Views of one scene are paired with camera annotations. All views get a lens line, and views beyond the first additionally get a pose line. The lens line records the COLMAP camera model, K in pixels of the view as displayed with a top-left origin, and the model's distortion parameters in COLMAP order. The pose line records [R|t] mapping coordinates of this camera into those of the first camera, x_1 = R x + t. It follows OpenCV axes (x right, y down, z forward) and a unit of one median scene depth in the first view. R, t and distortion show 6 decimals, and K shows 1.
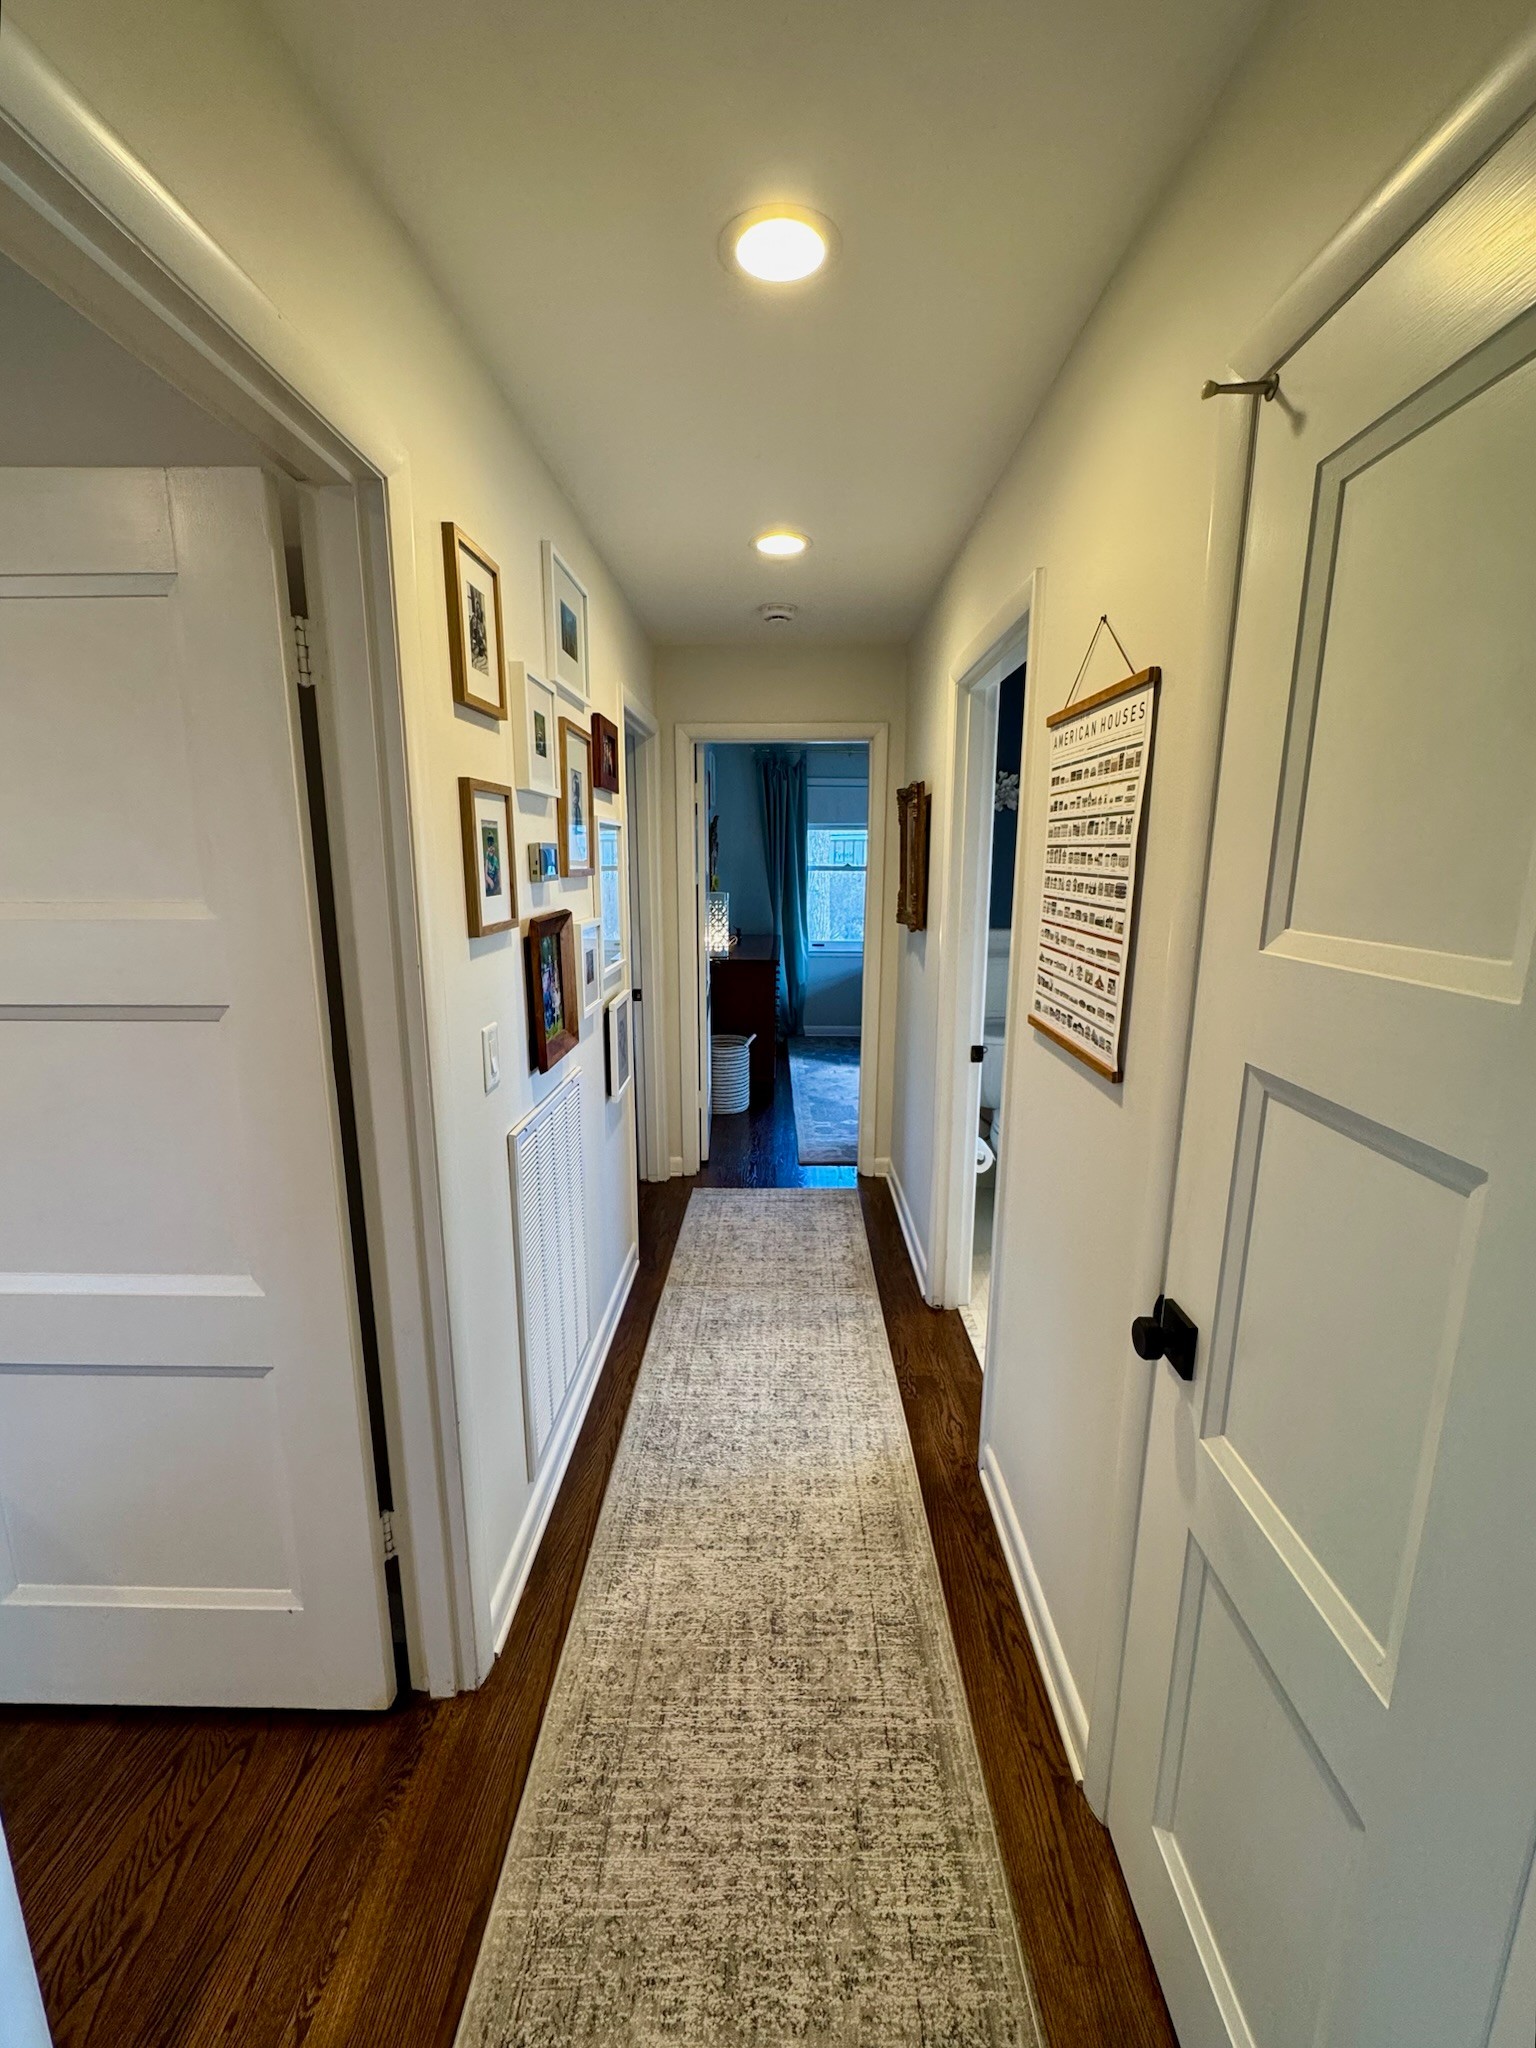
lens RADIAL K [[815.3, 0, 771.7], [0, 815.3, 1015.8], [0, 0, 1]] dist [0.000151, 0.000072]
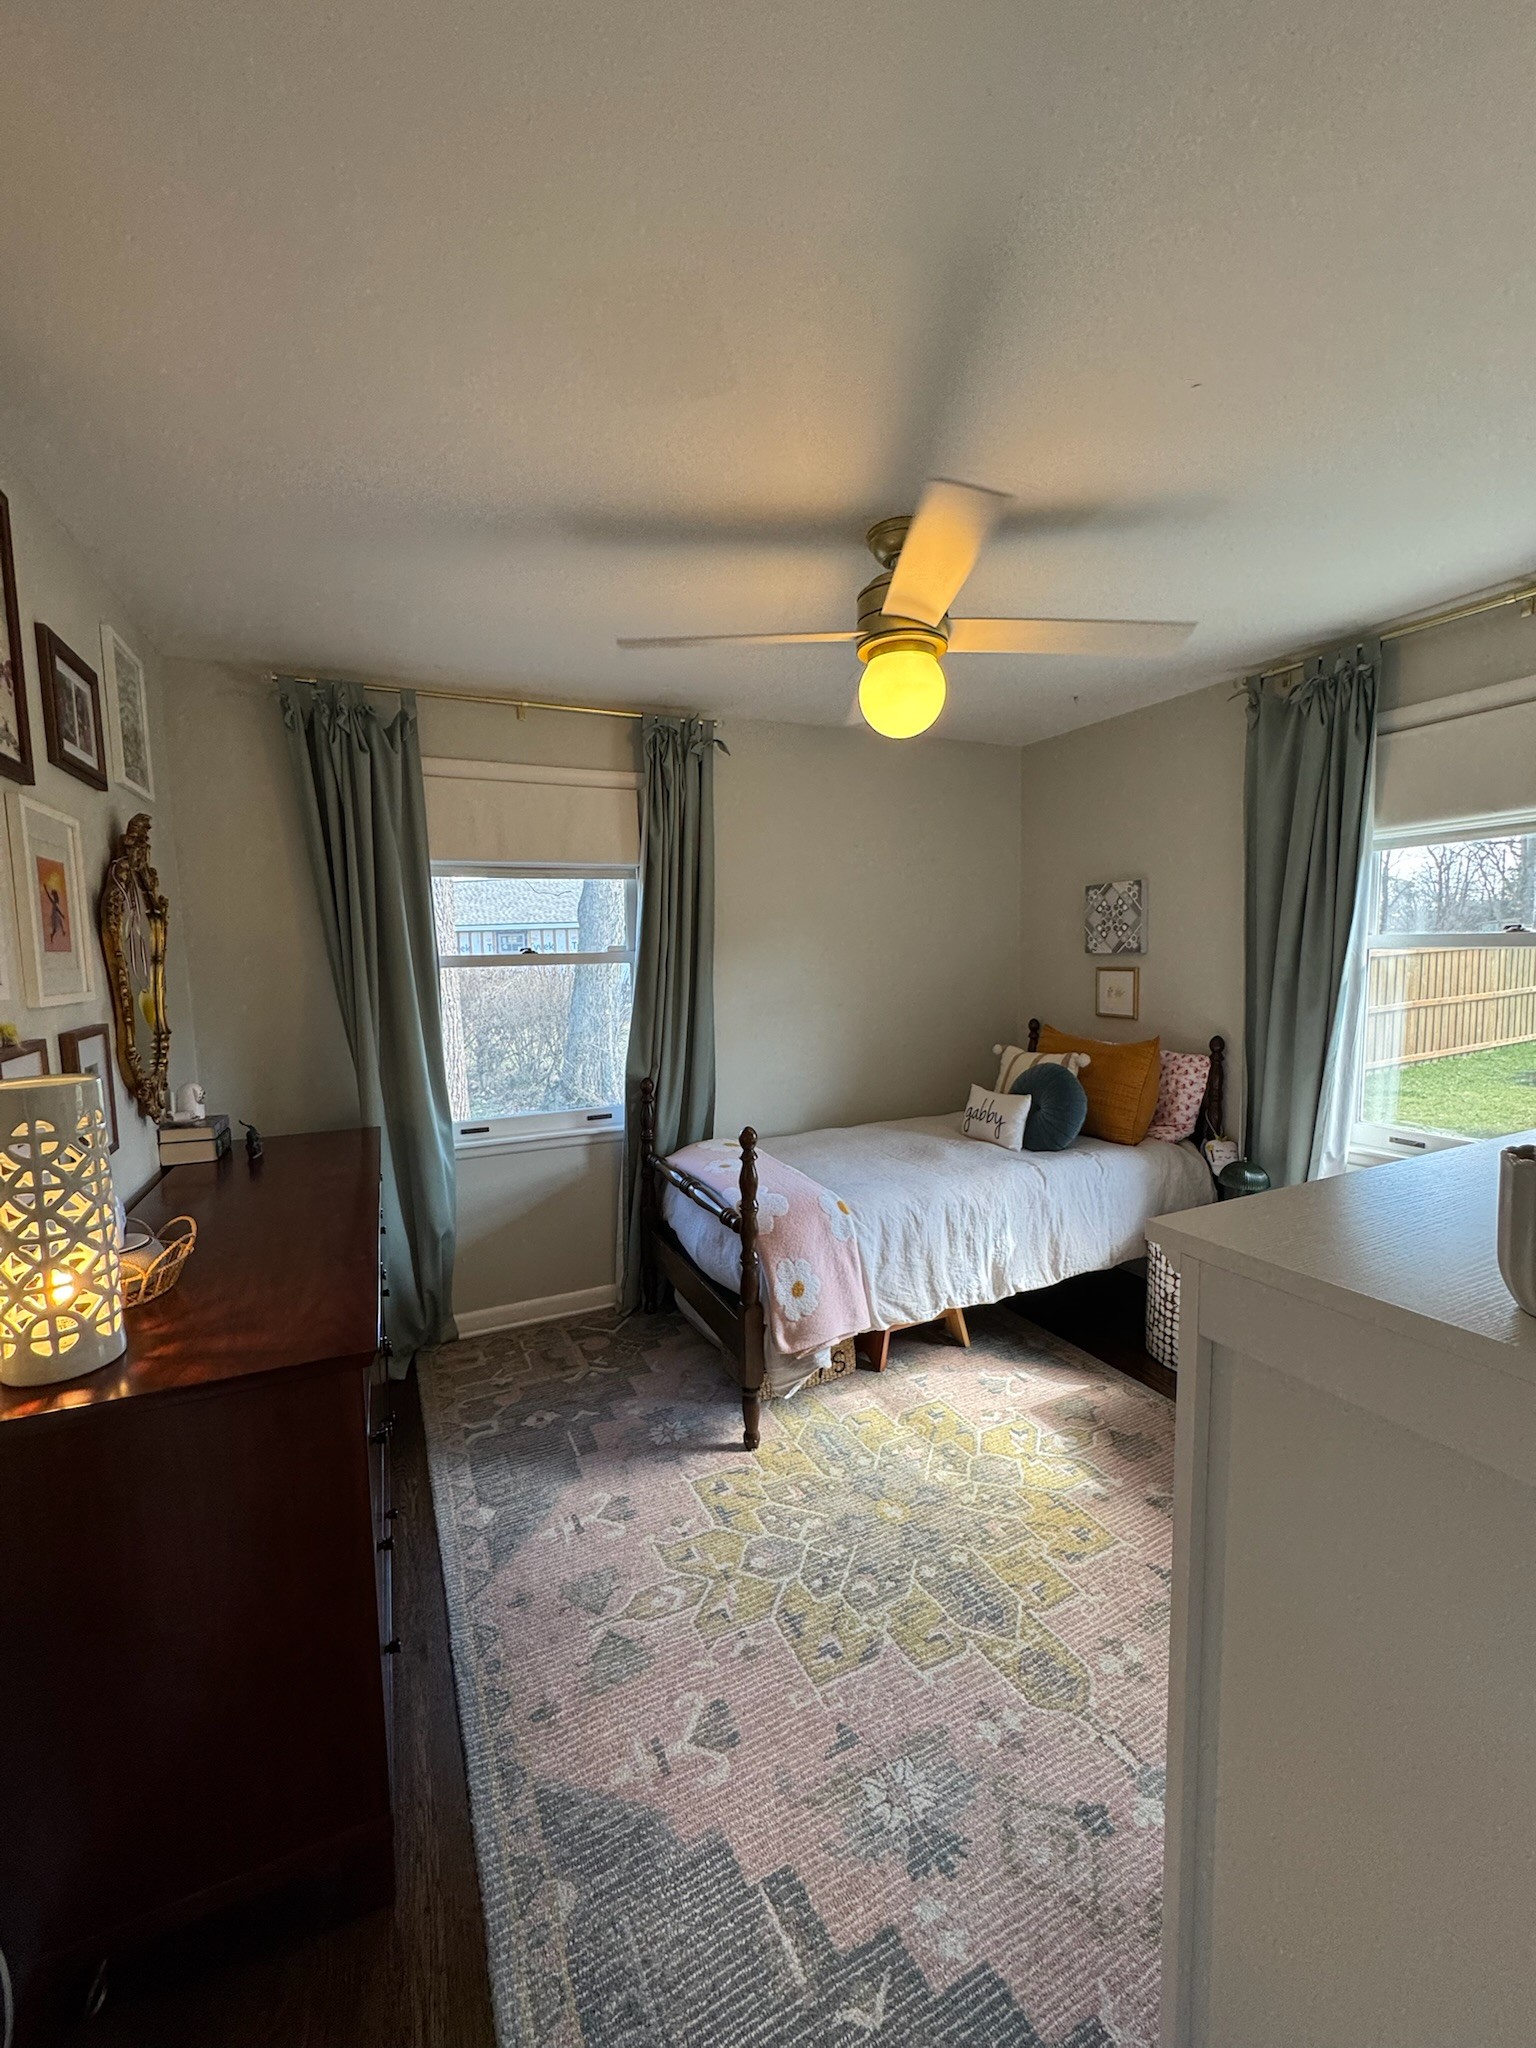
lens RADIAL K [[815.3, 0, 768.9], [0, 815.3, 1027.3], [0, 0, 1]] dist [0.000151, 0.000072]
pose [[0.898703, -0.067022, 0.433406, 0.011901], [0.108567, 0.991493, -0.071798, -0.094509], [-0.424907, 0.111579, 0.898334, 0.533567]]
